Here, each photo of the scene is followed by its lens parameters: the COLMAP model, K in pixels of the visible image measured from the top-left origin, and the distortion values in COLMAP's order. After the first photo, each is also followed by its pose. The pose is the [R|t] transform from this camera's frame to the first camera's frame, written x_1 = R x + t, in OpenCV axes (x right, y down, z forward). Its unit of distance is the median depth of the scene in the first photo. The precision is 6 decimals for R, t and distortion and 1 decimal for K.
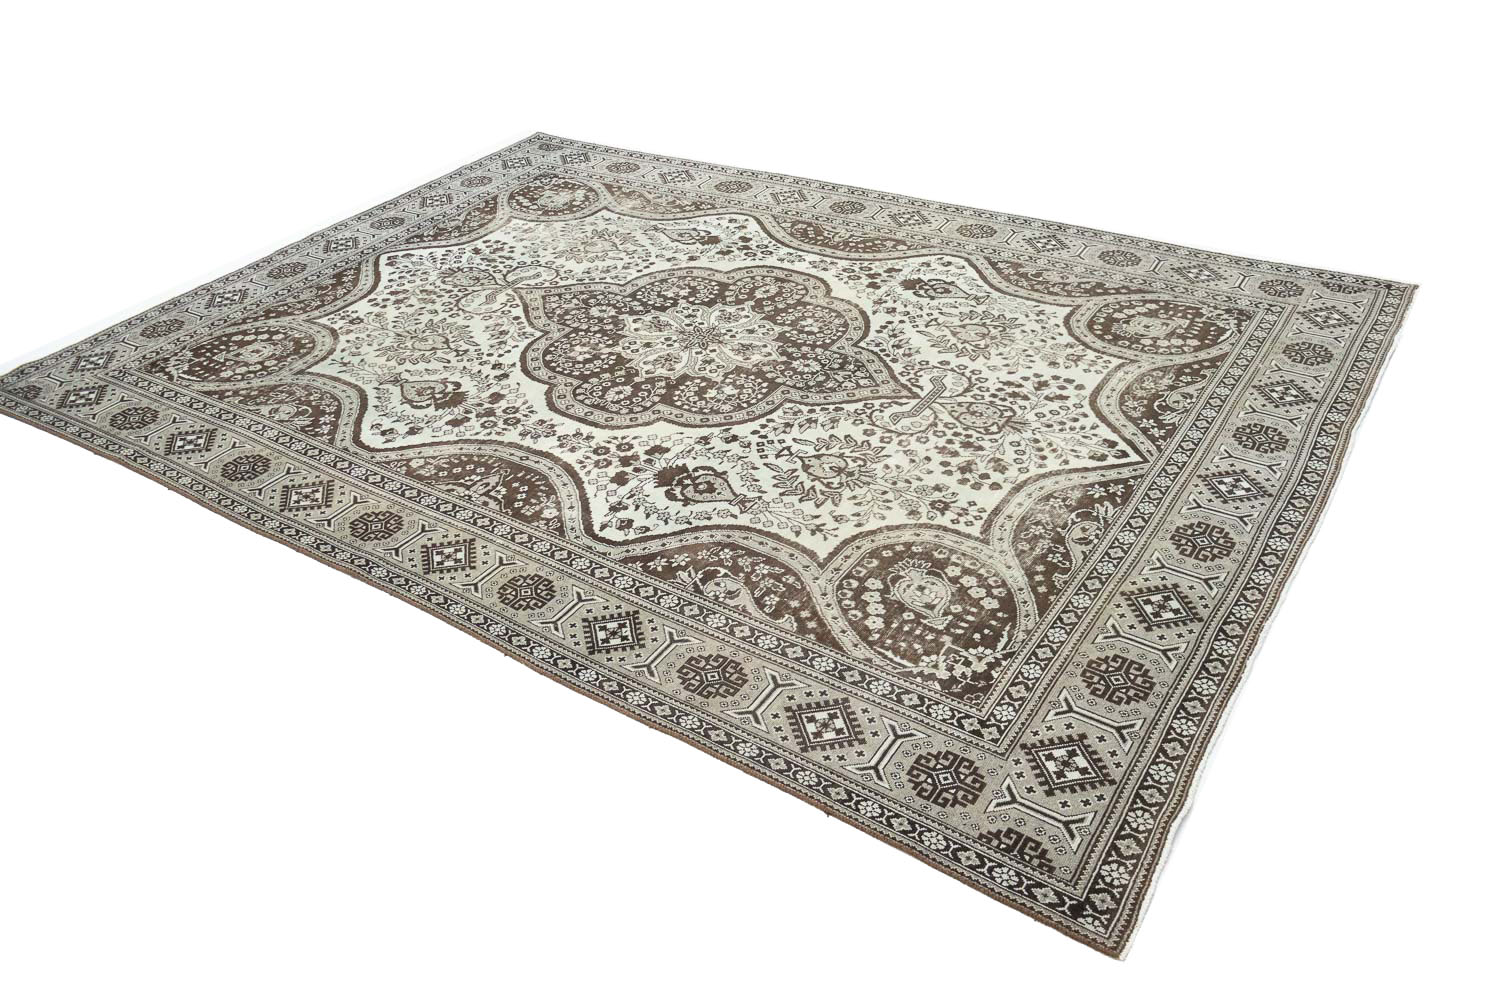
lens RADIAL K [[1242.2, 0, 734.2], [0, 1242.2, 495.0], [0, 0, 1]] dist [-0.000610, -0.003763]
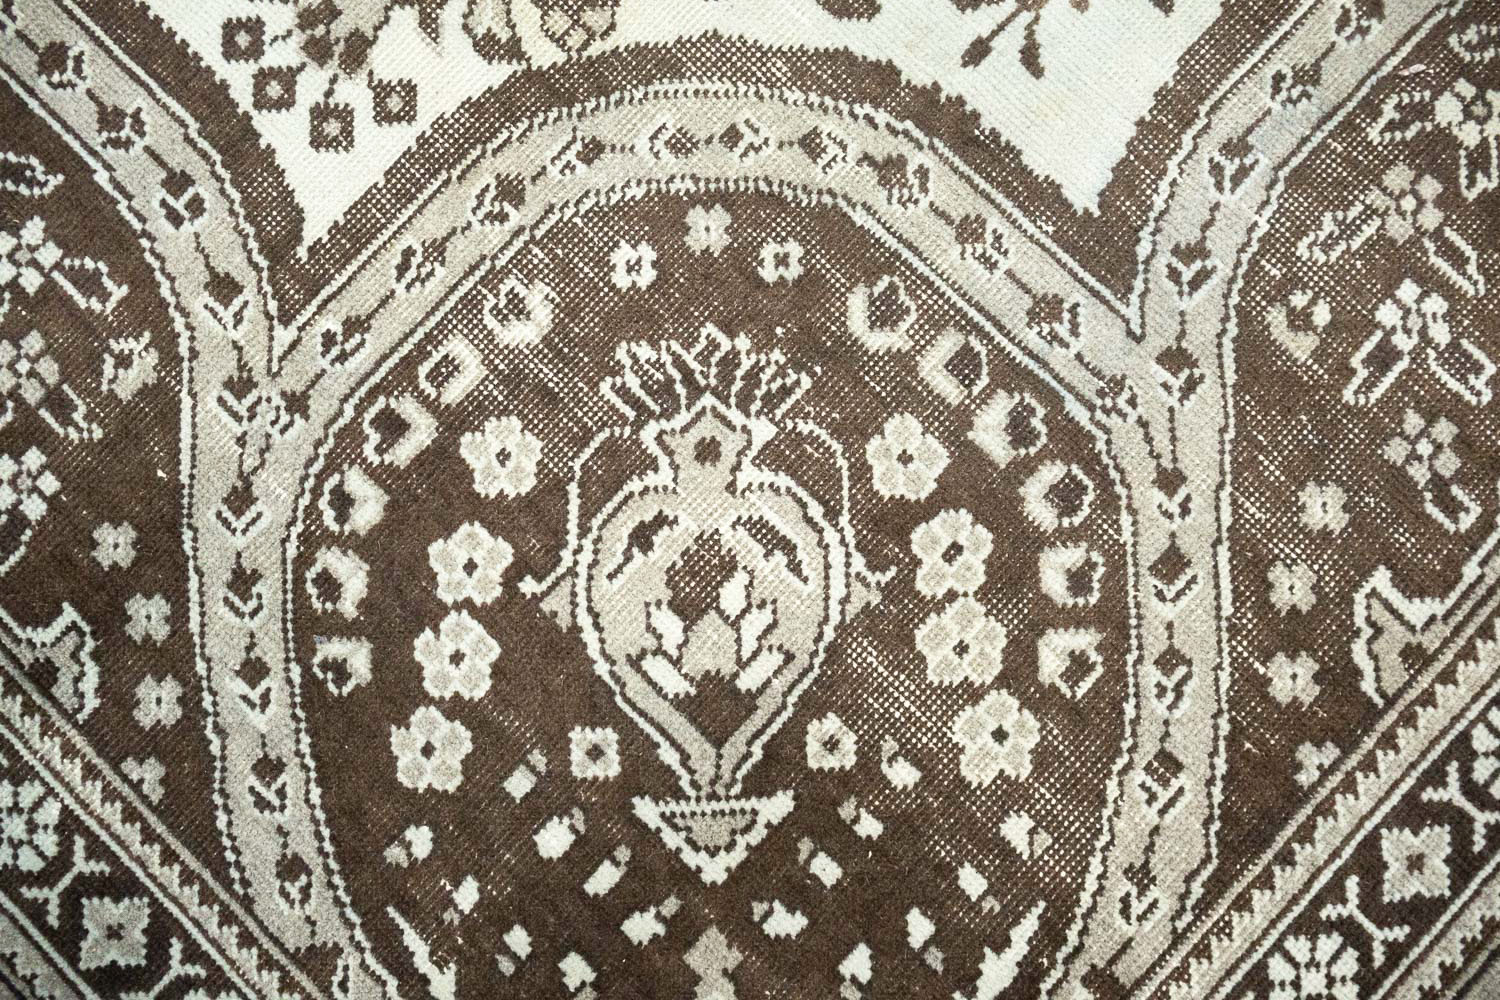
lens RADIAL K [[1242.2, 0, 734.2], [0, 1242.2, 495.0], [0, 0, 1]] dist [-0.000610, -0.003763]
pose [[0.177742, -0.969511, 0.168688, -0.419027], [0.554323, 0.240274, 0.796866, -0.241620], [-0.813102, -0.048129, 0.580129, 0.960659]]
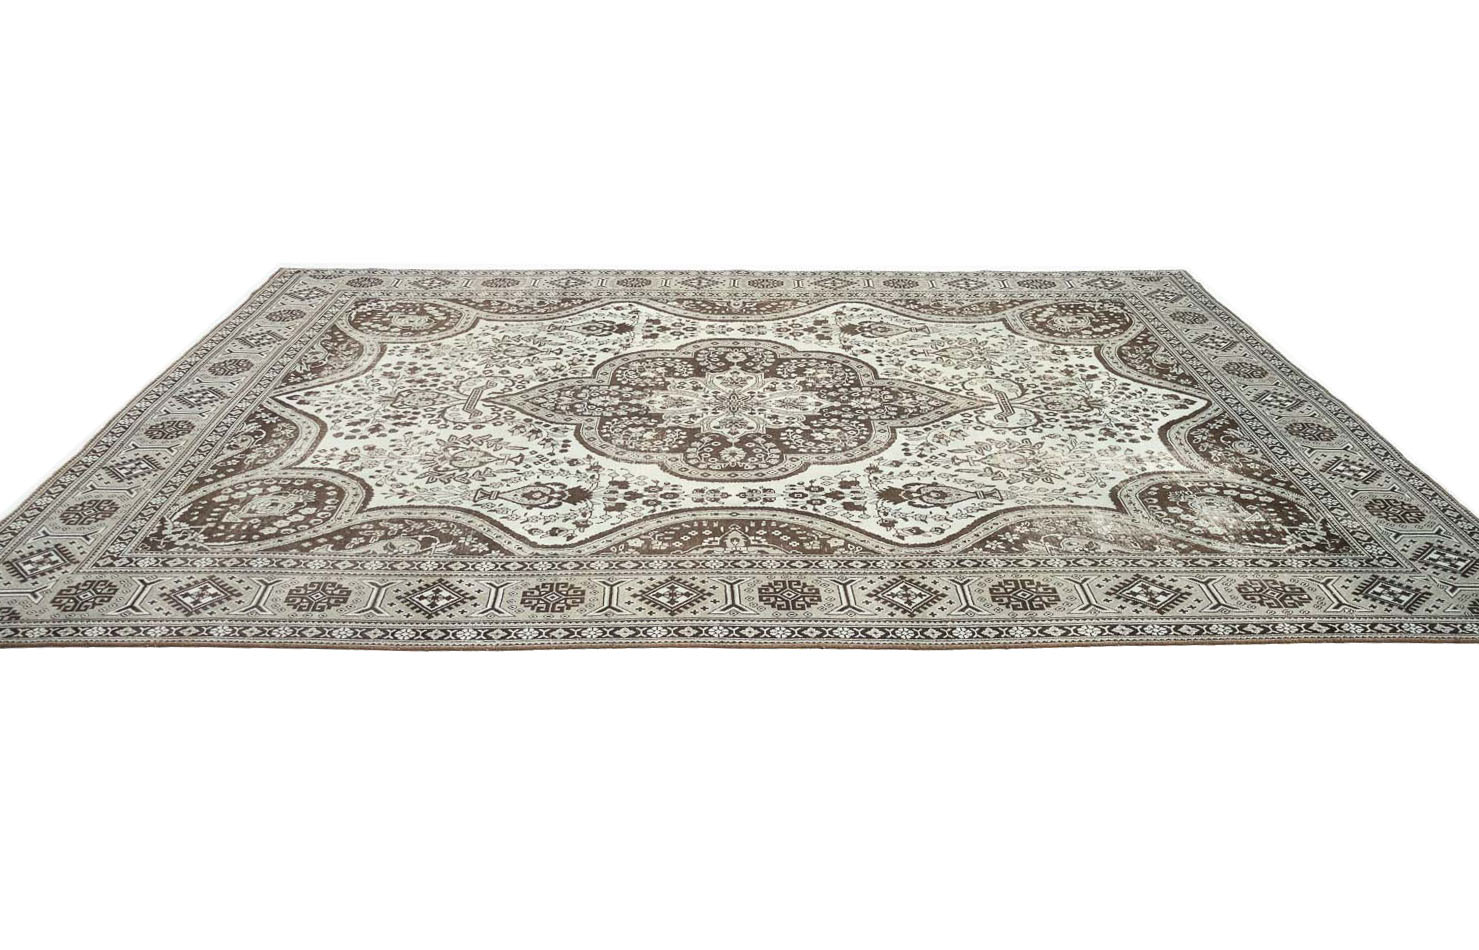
lens RADIAL K [[1240.5, 0, 725.5], [0, 1240.5, 474.4], [0, 0, 1]] dist [-0.003884, 0.003245]
pose [[-0.827580, 0.297493, -0.476035, 0.469651], [-0.271622, 0.529915, 0.803375, -0.899110], [0.491257, 0.794158, -0.357741, 1.424217]]
